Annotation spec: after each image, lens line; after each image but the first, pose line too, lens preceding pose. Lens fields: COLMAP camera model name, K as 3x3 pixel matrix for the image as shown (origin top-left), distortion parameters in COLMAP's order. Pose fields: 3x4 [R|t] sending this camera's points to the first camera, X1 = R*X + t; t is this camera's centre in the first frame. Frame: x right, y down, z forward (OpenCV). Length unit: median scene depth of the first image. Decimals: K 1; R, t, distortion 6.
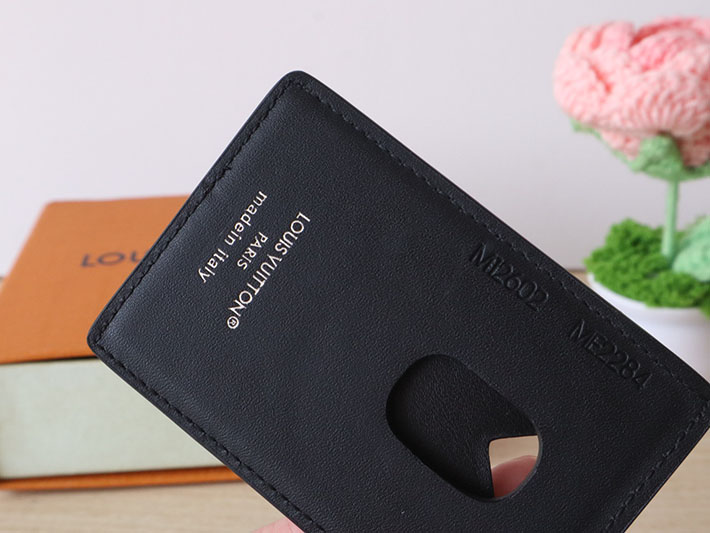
lens RADIAL K [[1094.2, 0, 356.5], [0, 1094.2, 265.4], [0, 0, 1]] dist [-0.015804, 0.000000]
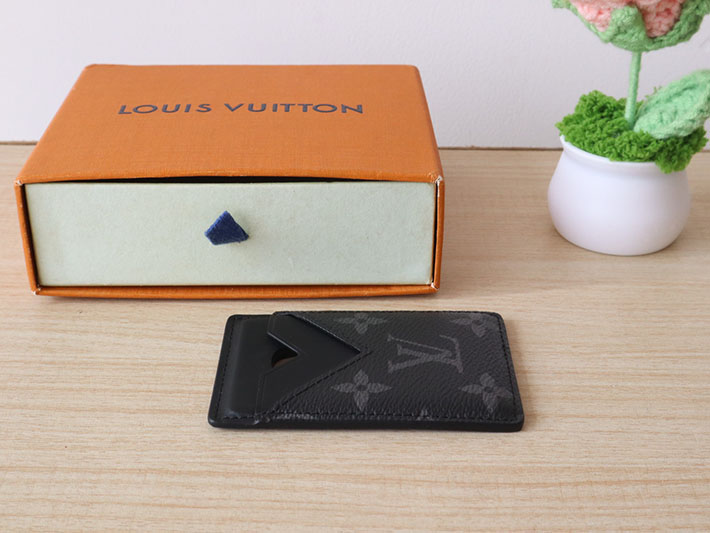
lens RADIAL K [[1094.2, 0, 353.2], [0, 1094.2, 267.1], [0, 0, 1]] dist [-0.015804, 0.000000]
pose [[0.998653, 0.023819, 0.046097, -0.062160], [-0.025762, 0.998785, 0.042014, 0.113375], [-0.045041, -0.043145, 0.998053, -0.164455]]
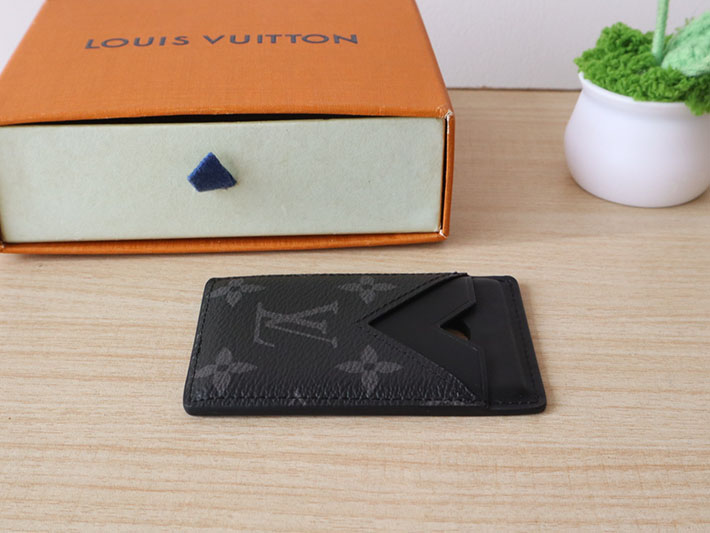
lens RADIAL K [[1094.2, 0, 356.9], [0, 1094.2, 267.7], [0, 0, 1]] dist [-0.015804, 0.000000]
pose [[0.999161, 0.030216, 0.027655, -0.022907], [-0.032525, 0.995654, 0.087265, 0.118224], [-0.024898, -0.088091, 0.995801, -0.044472]]
